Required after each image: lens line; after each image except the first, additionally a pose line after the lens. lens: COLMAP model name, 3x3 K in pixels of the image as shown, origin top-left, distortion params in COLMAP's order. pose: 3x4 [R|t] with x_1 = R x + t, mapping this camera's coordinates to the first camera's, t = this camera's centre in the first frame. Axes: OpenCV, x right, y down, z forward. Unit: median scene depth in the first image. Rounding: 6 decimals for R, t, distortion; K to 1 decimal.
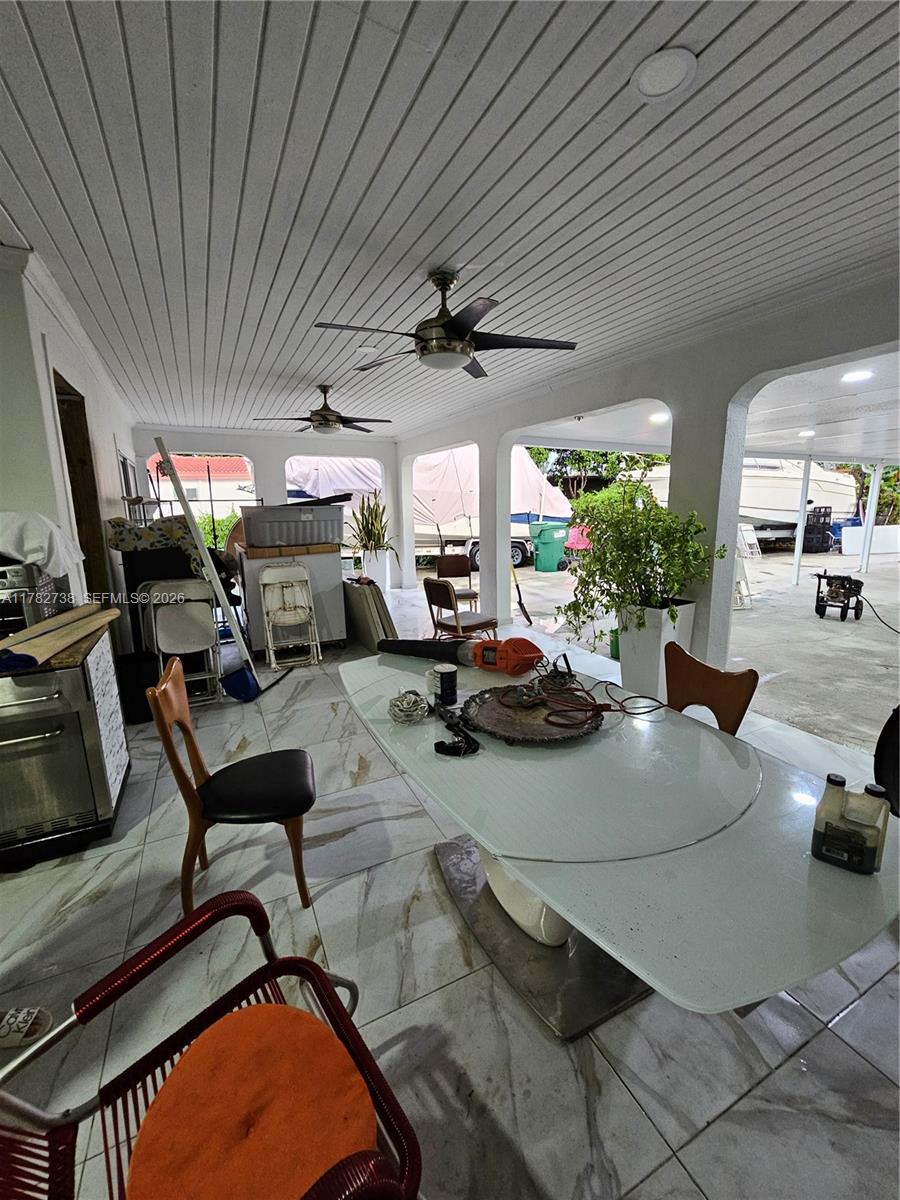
lens RADIAL K [[490.6, 0, 453.2], [0, 490.6, 599.5], [0, 0, 1]] dist [-0.001297, 0.000353]
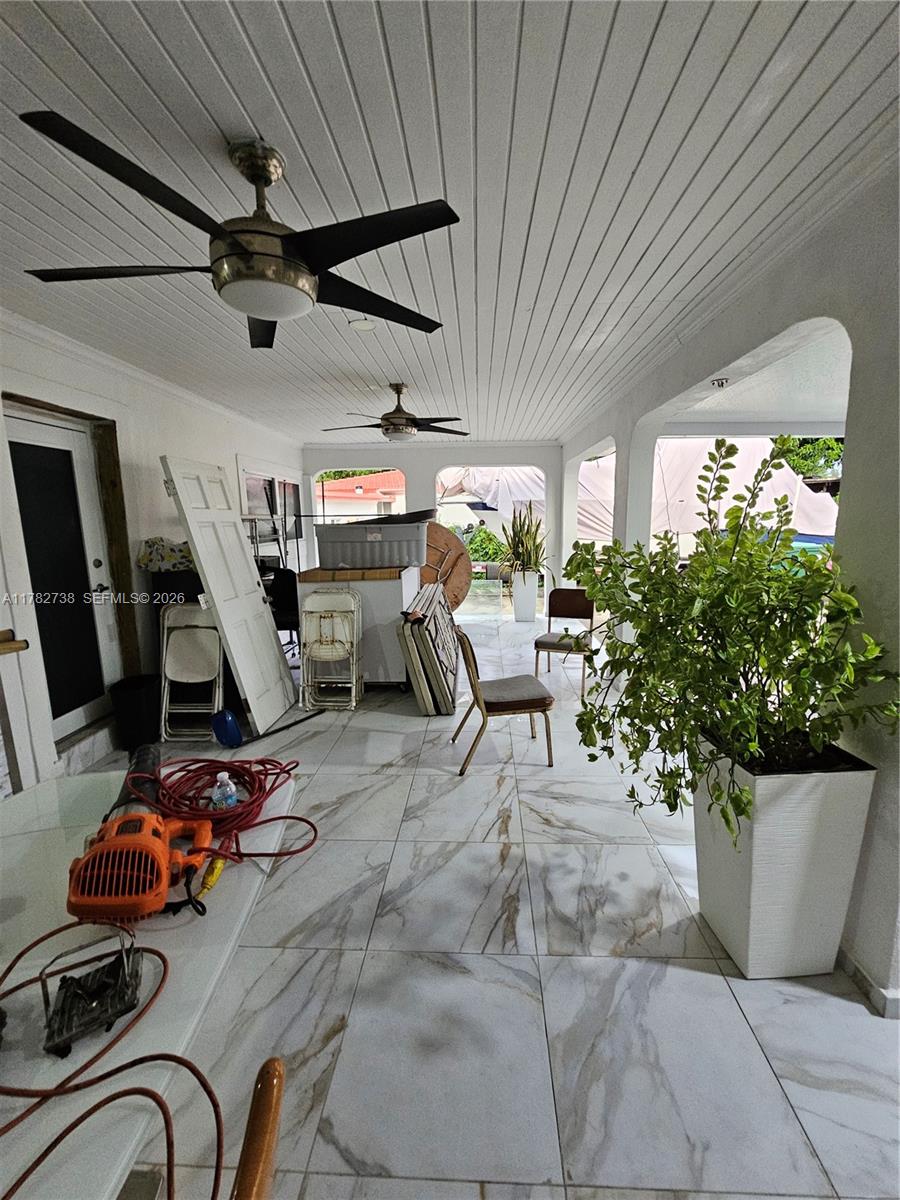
lens RADIAL K [[490.6, 0, 451.7], [0, 490.6, 597.4], [0, 0, 1]] dist [-0.001297, 0.000353]
pose [[0.872139, 0.081386, -0.482441, 0.259561], [-0.091309, 0.995818, 0.002926, -0.078266], [0.480662, 0.041500, 0.875923, 0.314597]]
